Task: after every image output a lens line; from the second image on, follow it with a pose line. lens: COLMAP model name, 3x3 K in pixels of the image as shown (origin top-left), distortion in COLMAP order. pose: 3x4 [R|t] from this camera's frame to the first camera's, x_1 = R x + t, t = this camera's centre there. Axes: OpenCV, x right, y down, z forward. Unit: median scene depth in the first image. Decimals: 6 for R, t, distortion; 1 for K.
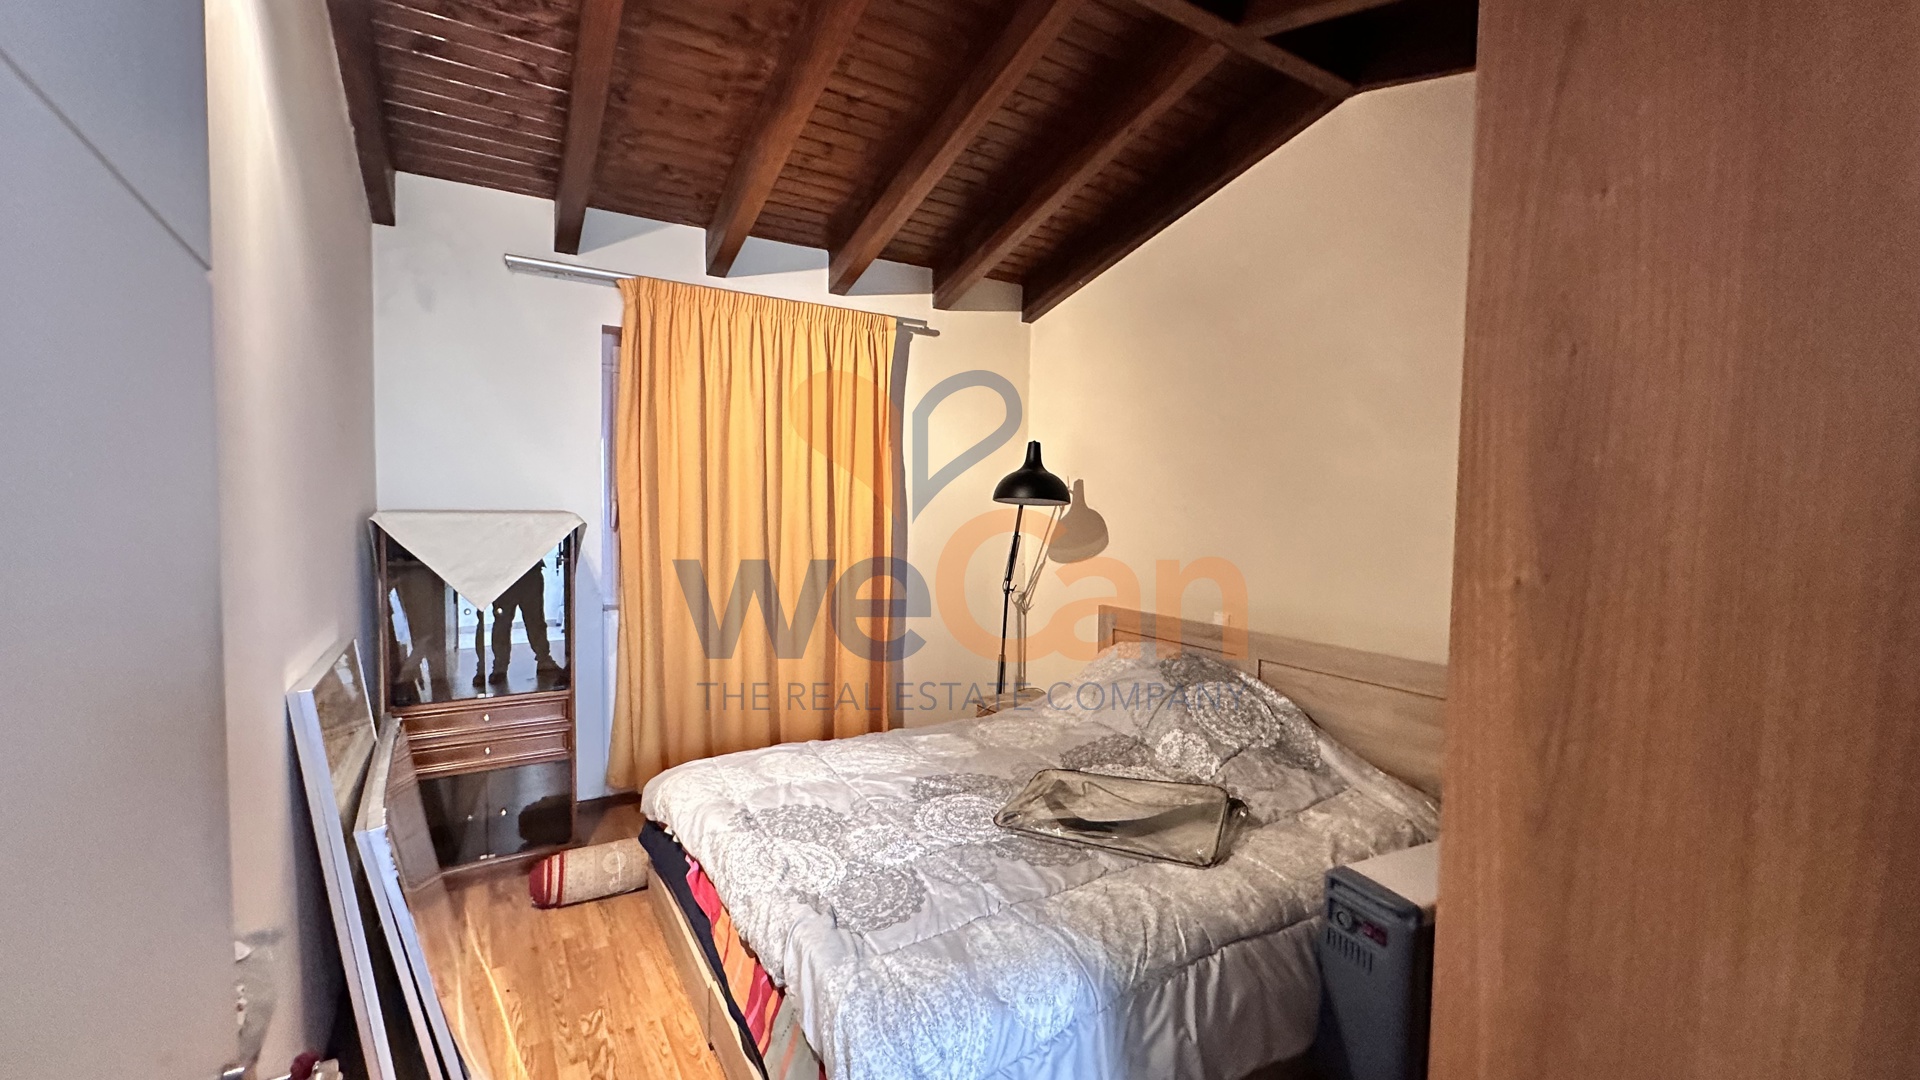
lens RADIAL K [[766.6, 0, 963.6], [0, 766.6, 537.1], [0, 0, 1]] dist [-0.001535, 0.000114]
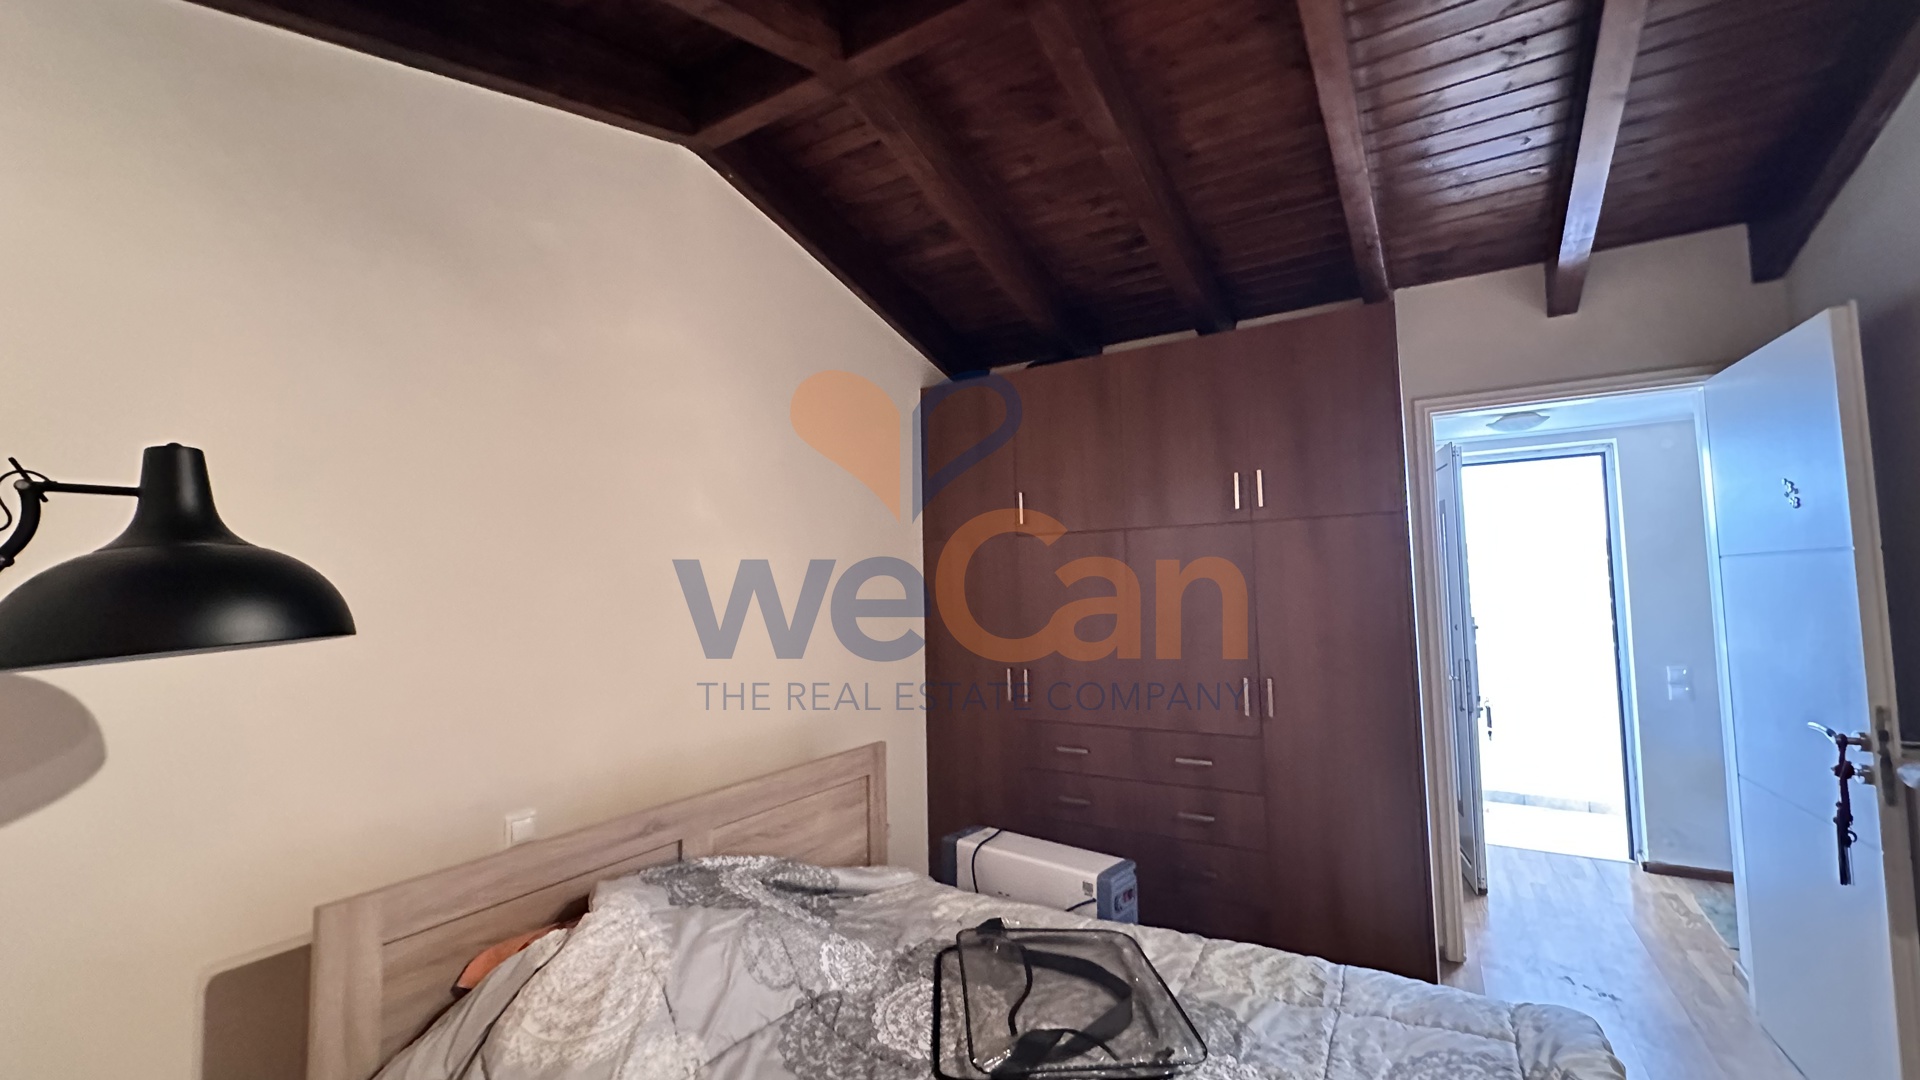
lens RADIAL K [[766.6, 0, 963.6], [0, 766.6, 537.1], [0, 0, 1]] dist [-0.001535, 0.000114]
pose [[-0.444542, 0.058740, 0.893830, -0.397238], [0.056018, 0.997718, -0.037707, -0.078802], [-0.894005, 0.033308, -0.446818, 1.120849]]
